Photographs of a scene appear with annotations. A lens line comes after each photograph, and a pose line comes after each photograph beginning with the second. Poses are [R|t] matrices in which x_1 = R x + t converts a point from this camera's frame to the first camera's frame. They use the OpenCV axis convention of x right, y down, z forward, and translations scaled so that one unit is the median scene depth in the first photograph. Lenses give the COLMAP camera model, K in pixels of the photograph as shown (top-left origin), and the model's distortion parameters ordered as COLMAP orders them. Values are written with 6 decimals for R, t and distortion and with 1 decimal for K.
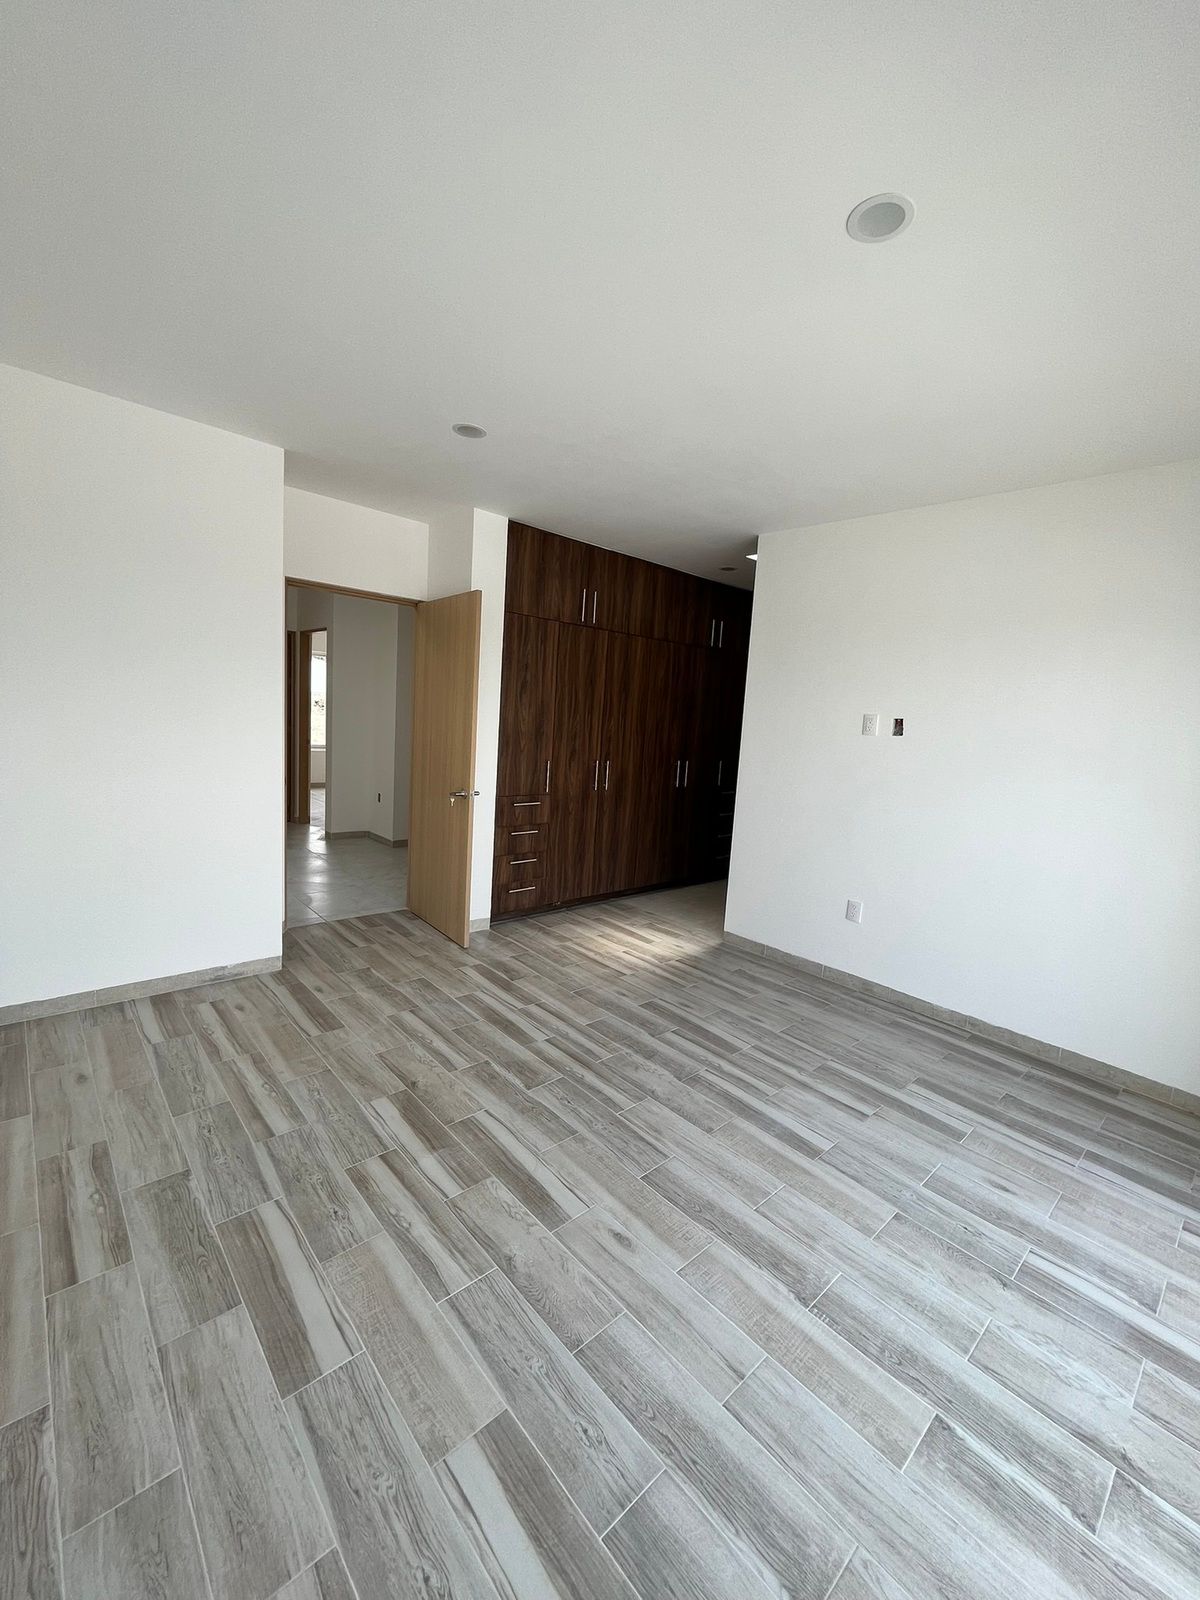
lens RADIAL K [[645.0, 0, 607.0], [0, 645.0, 805.6], [0, 0, 1]] dist [-0.002162, -0.000369]
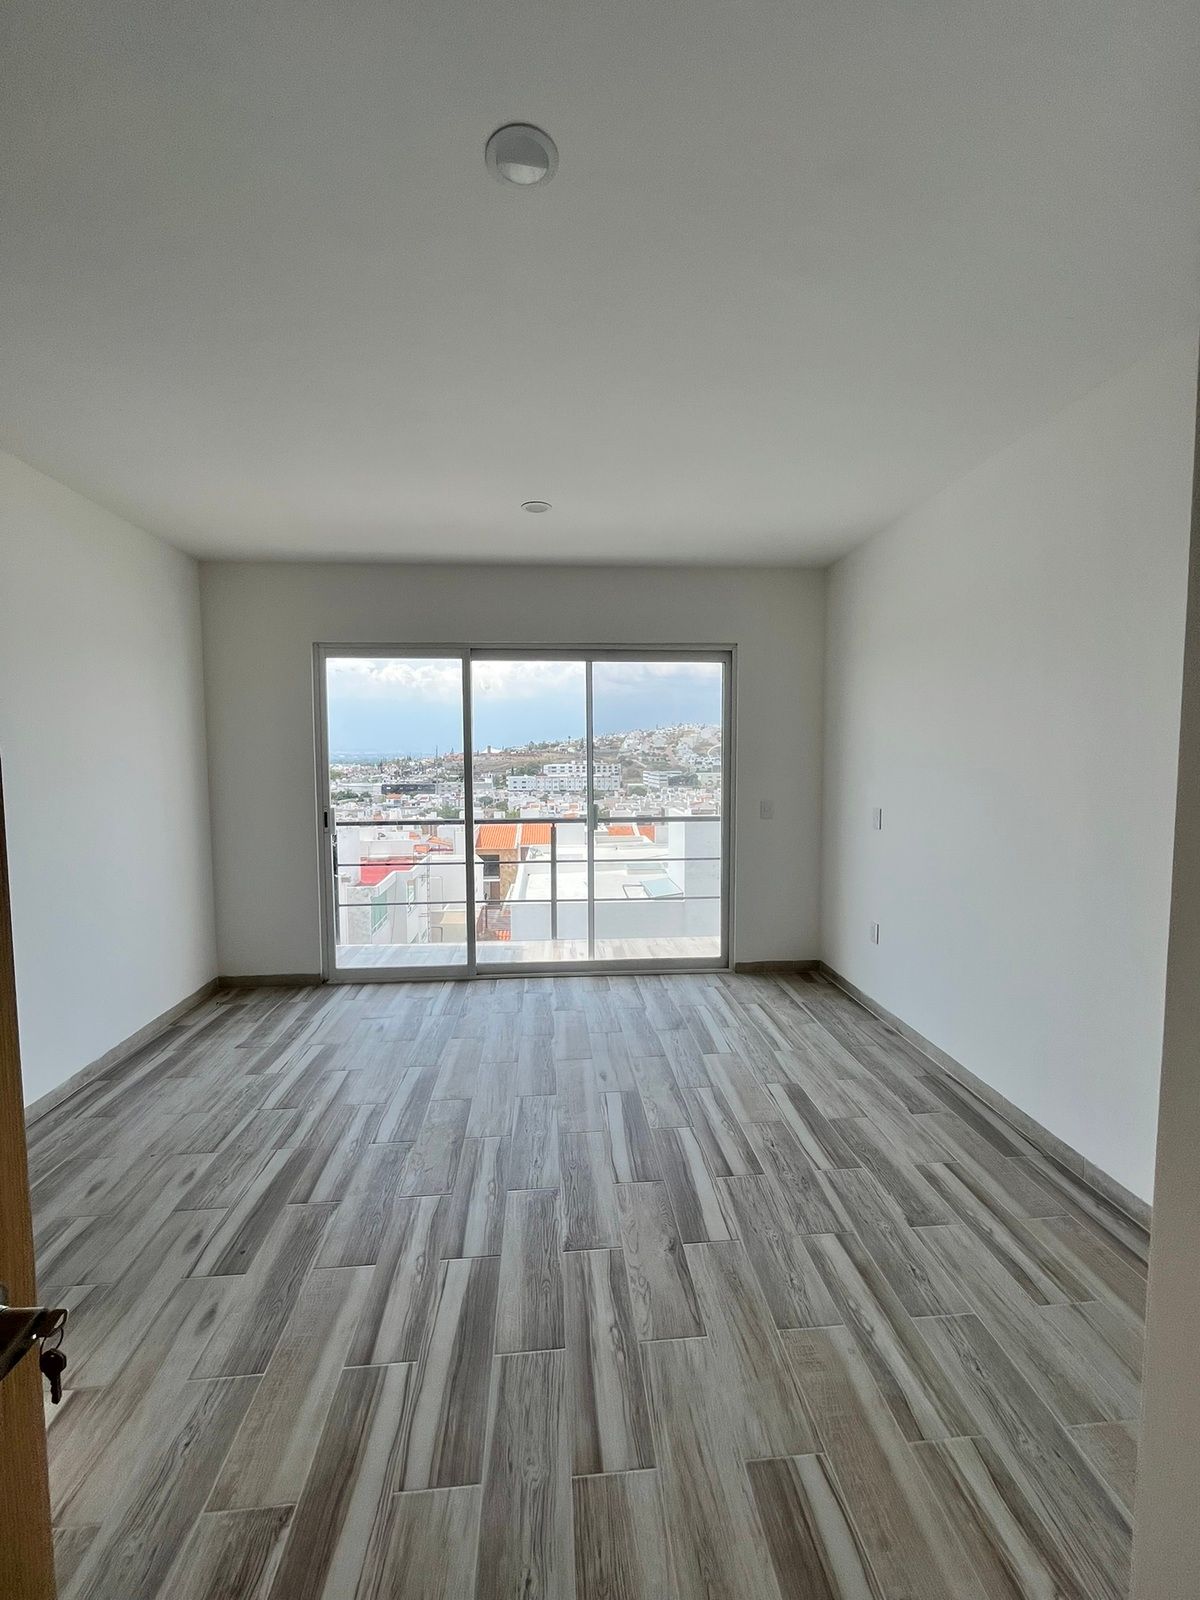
lens RADIAL K [[645.0, 0, 606.8], [0, 645.0, 805.0], [0, 0, 1]] dist [-0.002162, -0.000369]
pose [[-0.791698, -0.109350, 0.601047, -0.666746], [0.037541, 0.973283, 0.226520, -0.263970], [-0.609758, 0.201900, -0.766441, 1.593304]]
